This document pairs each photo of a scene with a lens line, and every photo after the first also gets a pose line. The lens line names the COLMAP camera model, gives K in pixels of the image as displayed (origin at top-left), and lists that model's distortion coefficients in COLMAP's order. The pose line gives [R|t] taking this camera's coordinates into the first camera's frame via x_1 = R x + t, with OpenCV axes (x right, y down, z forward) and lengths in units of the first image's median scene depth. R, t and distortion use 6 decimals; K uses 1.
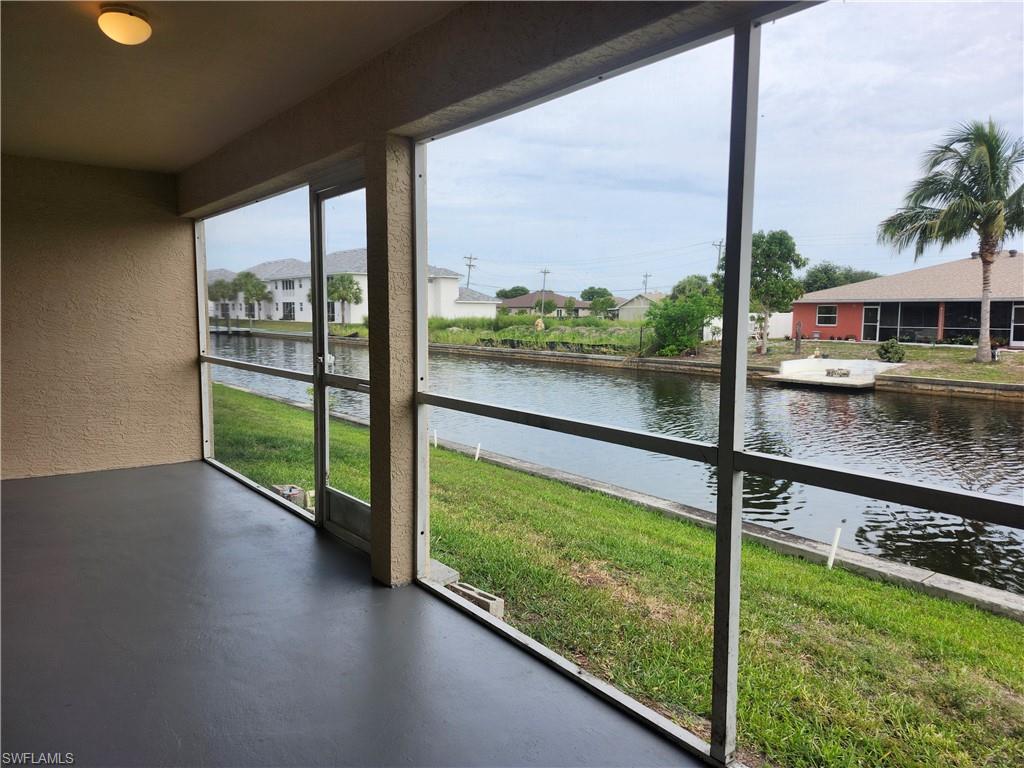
lens RADIAL K [[704.4, 0, 512.3], [0, 704.4, 381.1], [0, 0, 1]] dist [0.045401, -0.030665]
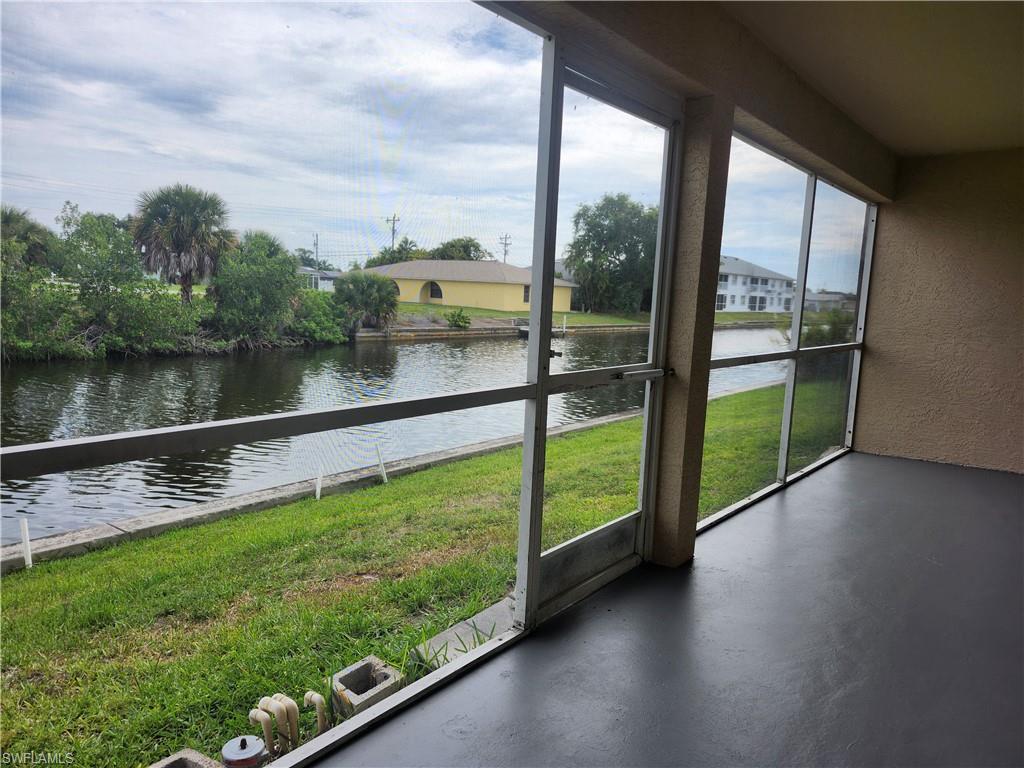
lens RADIAL K [[704.4, 0, 511.6], [0, 704.4, 386.7], [0, 0, 1]] dist [0.045401, -0.030665]
pose [[-0.236278, -0.146054, 0.960646, -0.585917], [0.043435, 0.986063, 0.160602, -0.069969], [-0.970714, 0.079672, -0.226641, 0.811765]]
